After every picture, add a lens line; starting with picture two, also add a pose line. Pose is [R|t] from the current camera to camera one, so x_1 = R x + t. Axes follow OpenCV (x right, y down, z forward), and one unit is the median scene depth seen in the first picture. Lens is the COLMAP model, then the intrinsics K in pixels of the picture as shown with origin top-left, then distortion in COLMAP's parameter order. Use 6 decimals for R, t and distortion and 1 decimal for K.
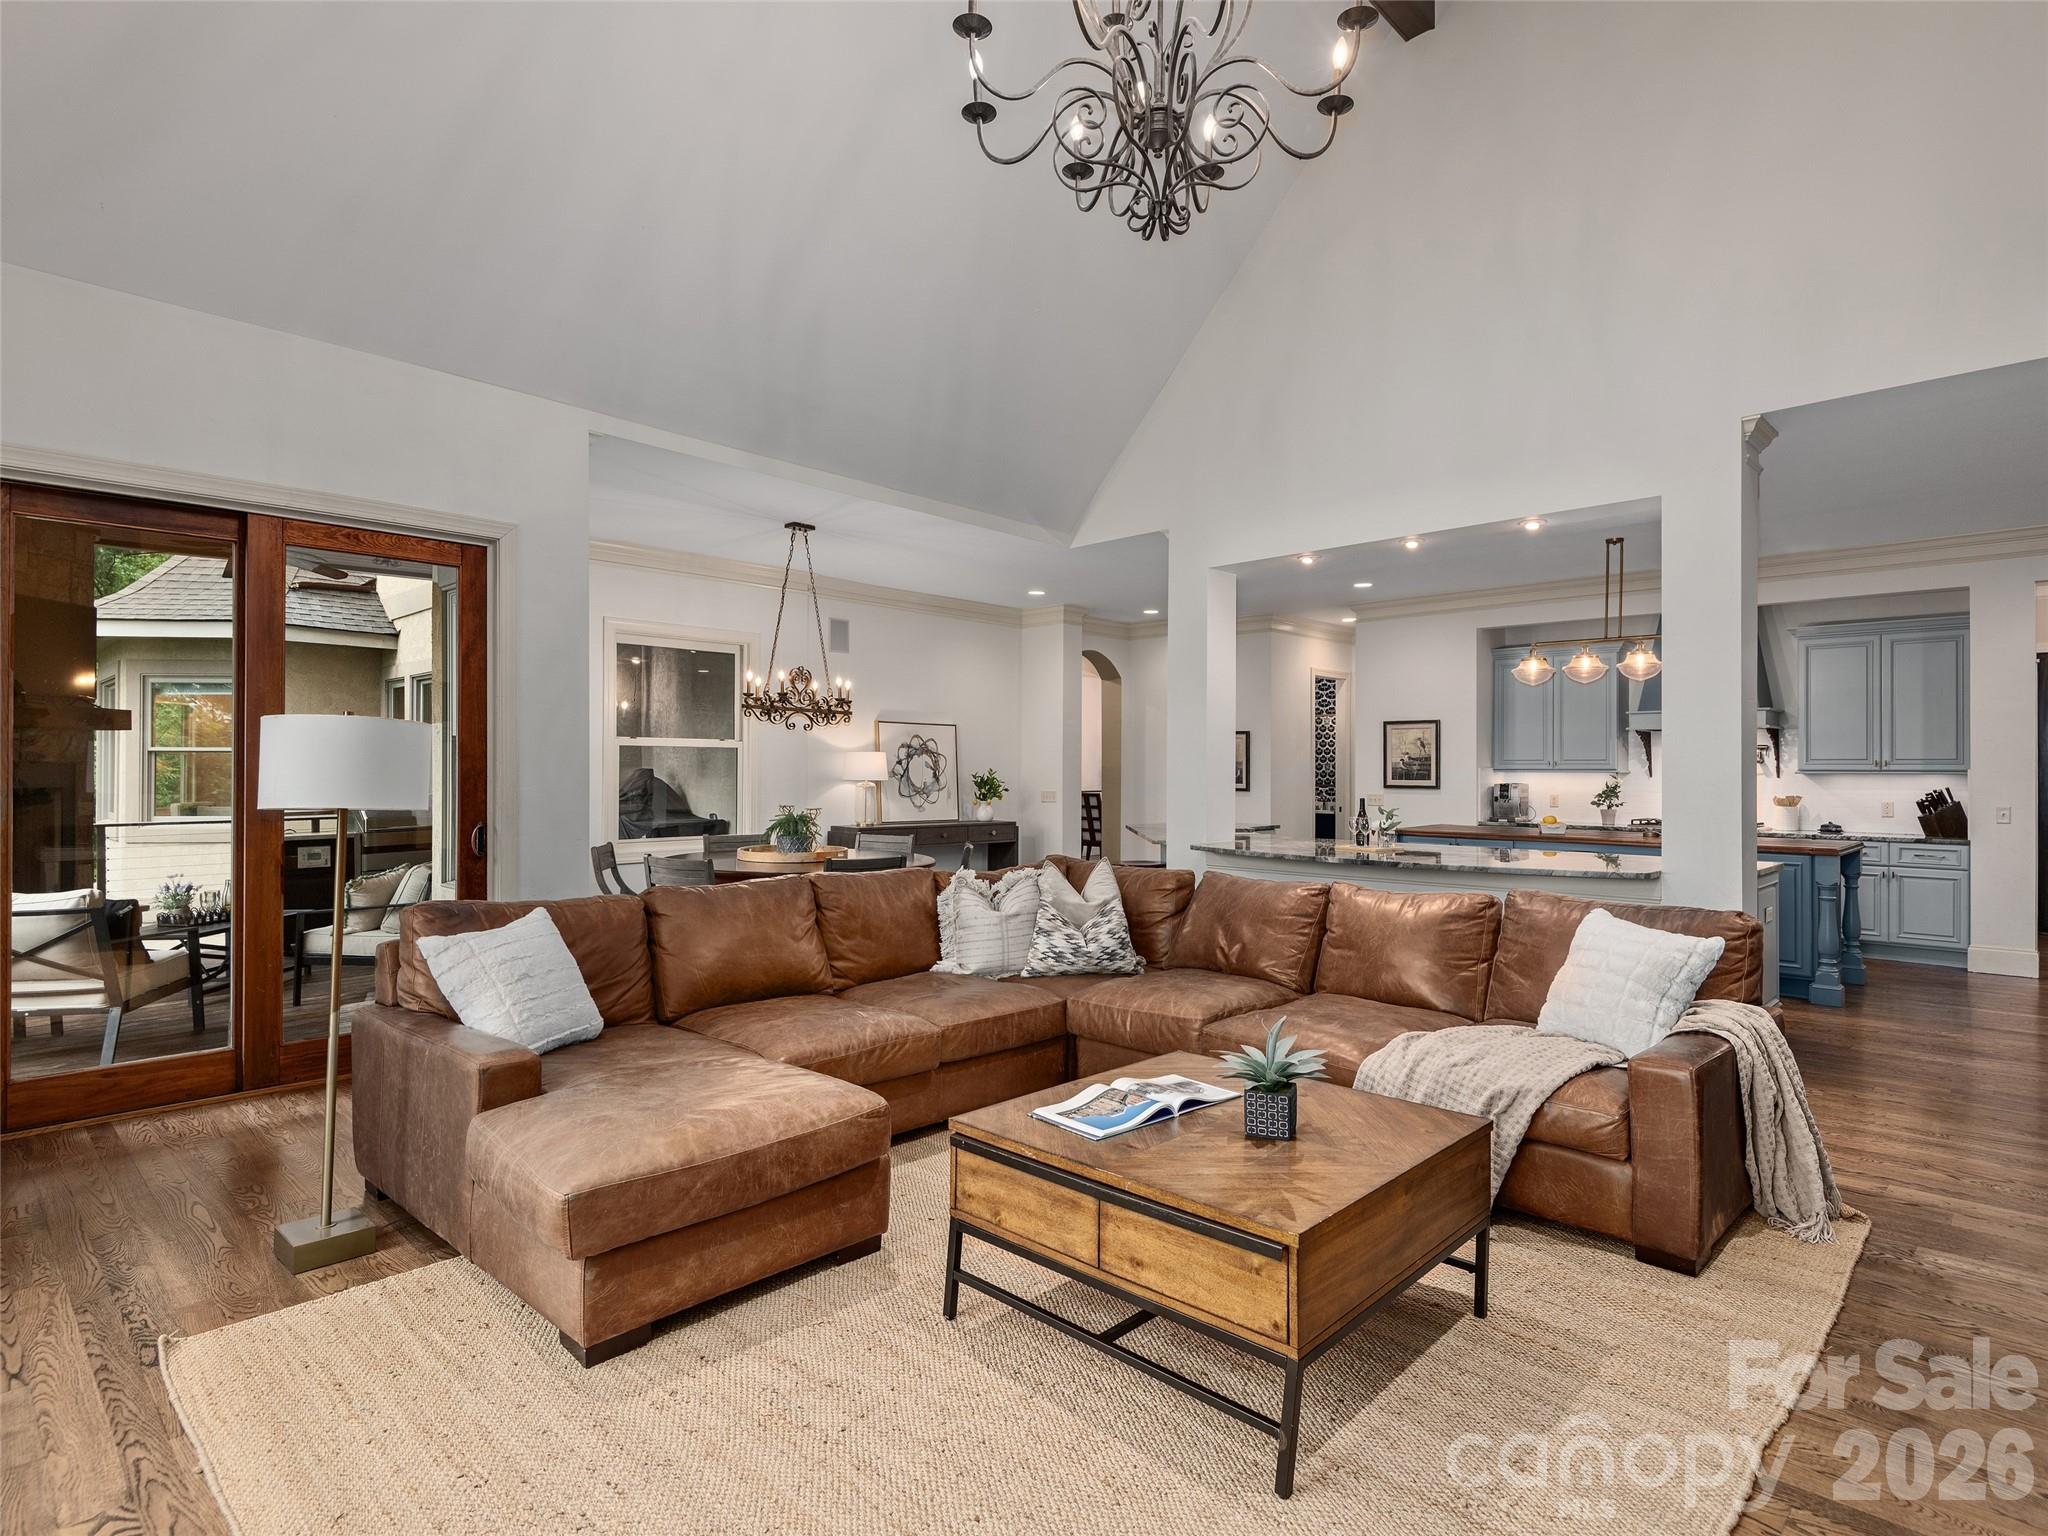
lens RADIAL K [[1067.1, 0, 1024.0], [0, 1067.1, 768.0], [0, 0, 1]] dist [0.000673, -0.000336]
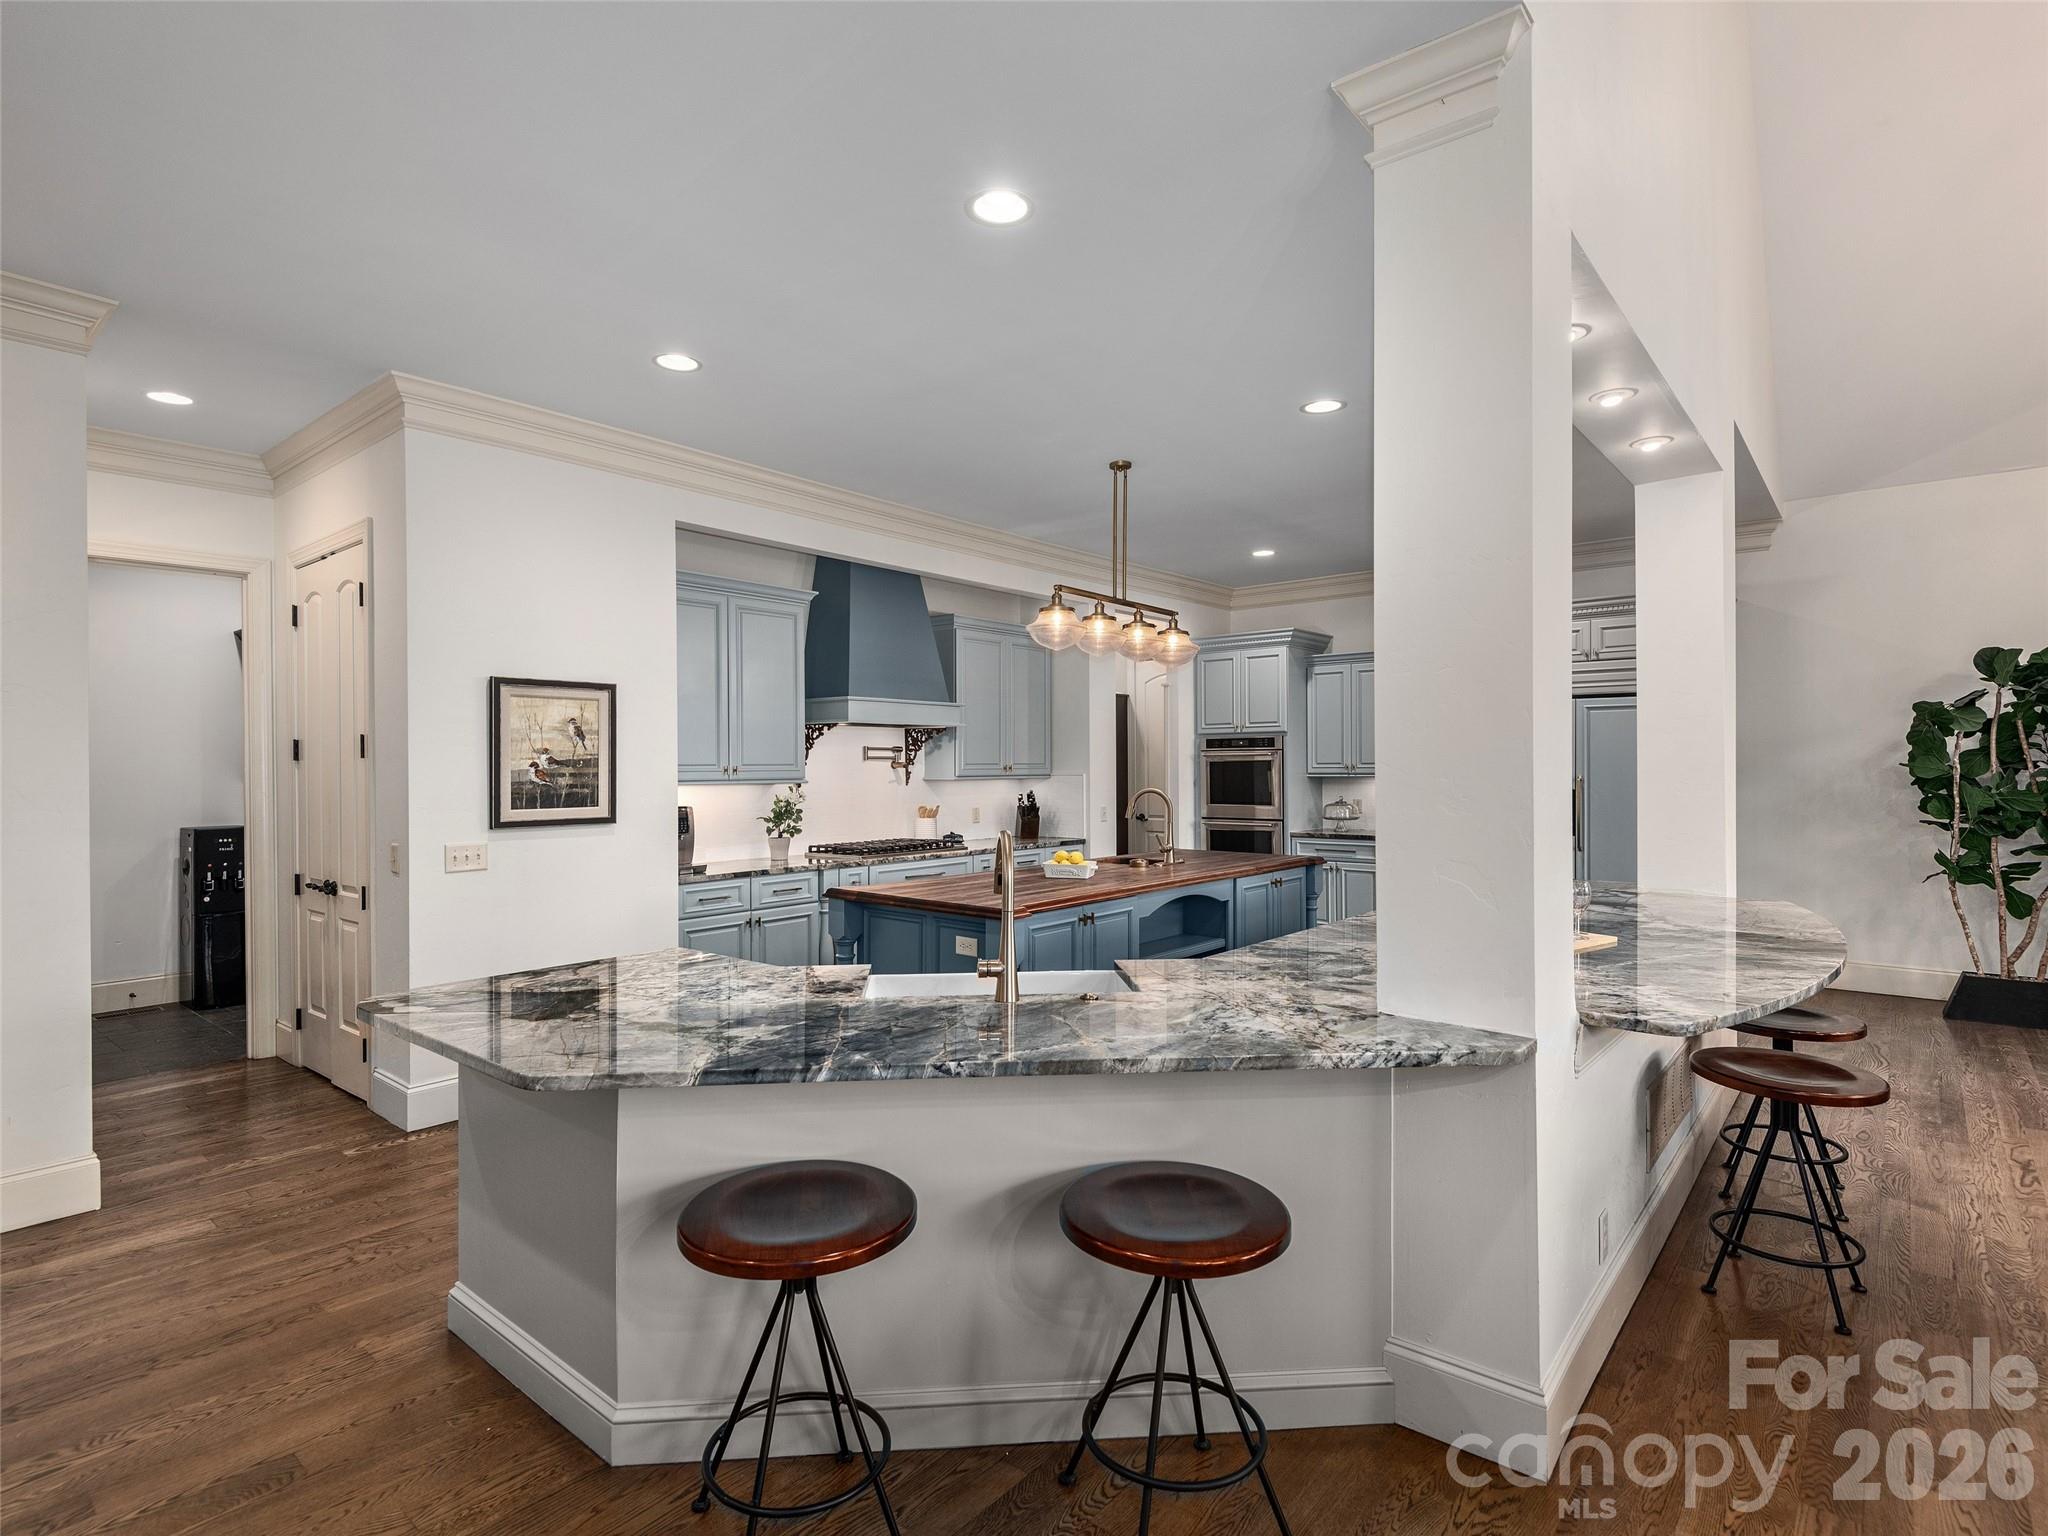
lens RADIAL K [[1030.8, 0, 1017.5], [0, 1030.8, 764.4], [0, 0, 1]] dist [0.028488, -0.000928]
pose [[-0.065818, -0.003241, 0.997826, -0.104573], [0.005650, 0.999977, 0.003621, -0.008330], [-0.997816, 0.005876, -0.065798, 0.844067]]
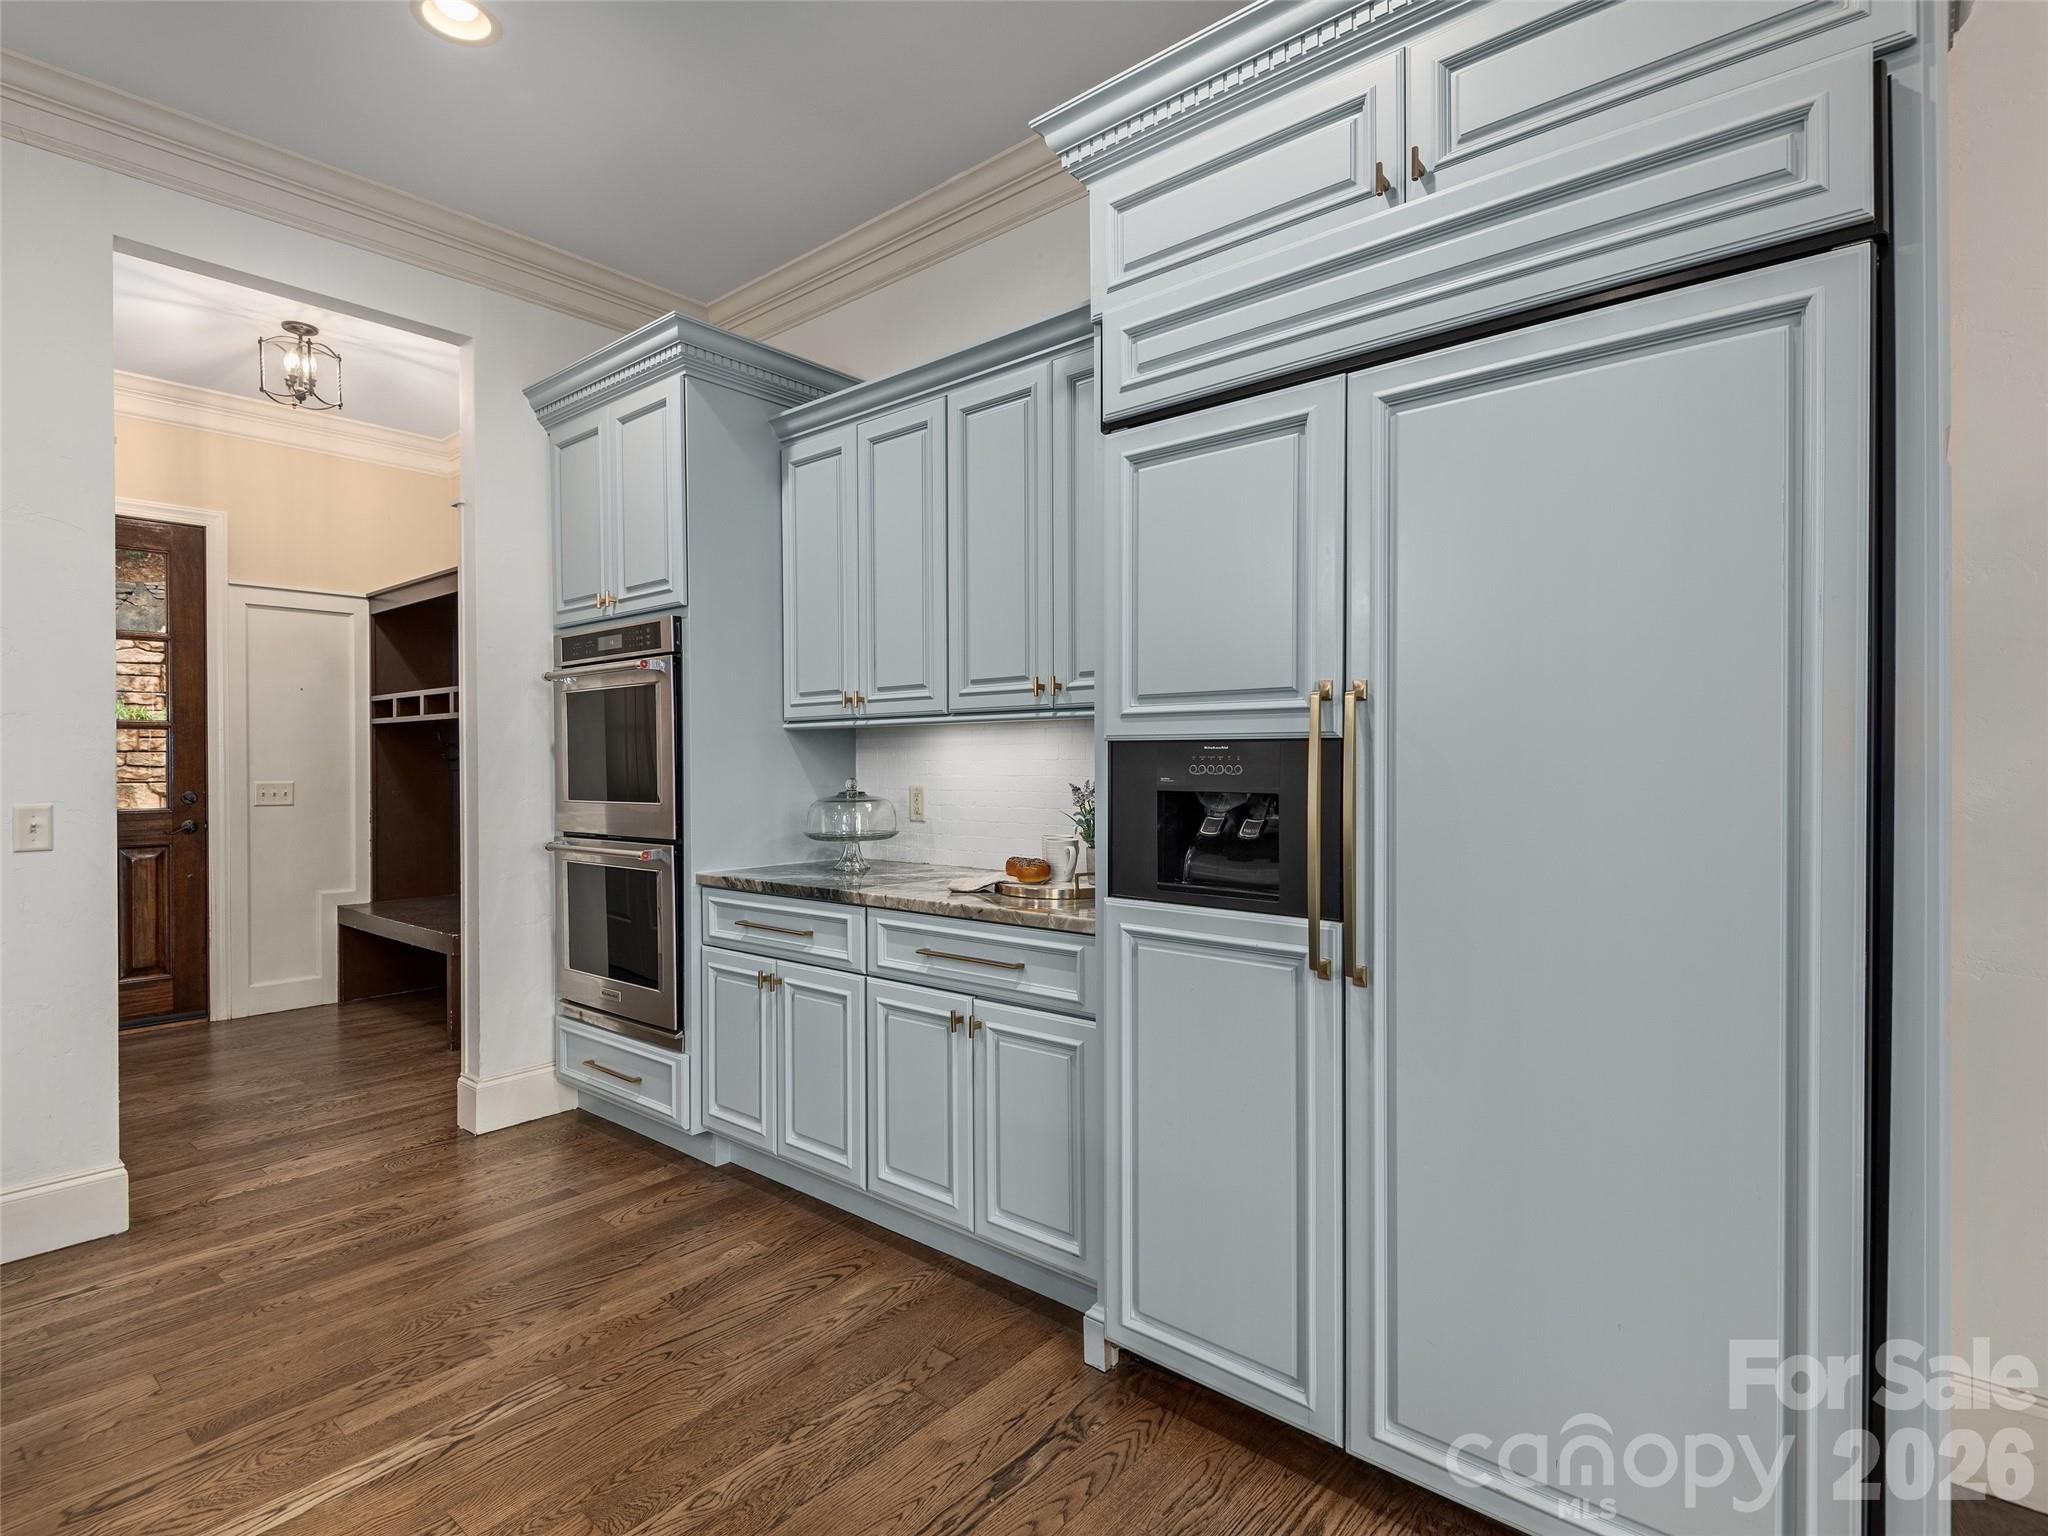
lens RADIAL K [[1030.8, 0, 1017.5], [0, 1030.8, 764.4], [0, 0, 1]] dist [0.028488, -0.000928]
pose [[-0.061385, -0.007021, 0.998089, 0.392613], [0.000424, 0.999975, 0.007060, 0.014494], [-0.998114, 0.000857, -0.061380, 0.493891]]
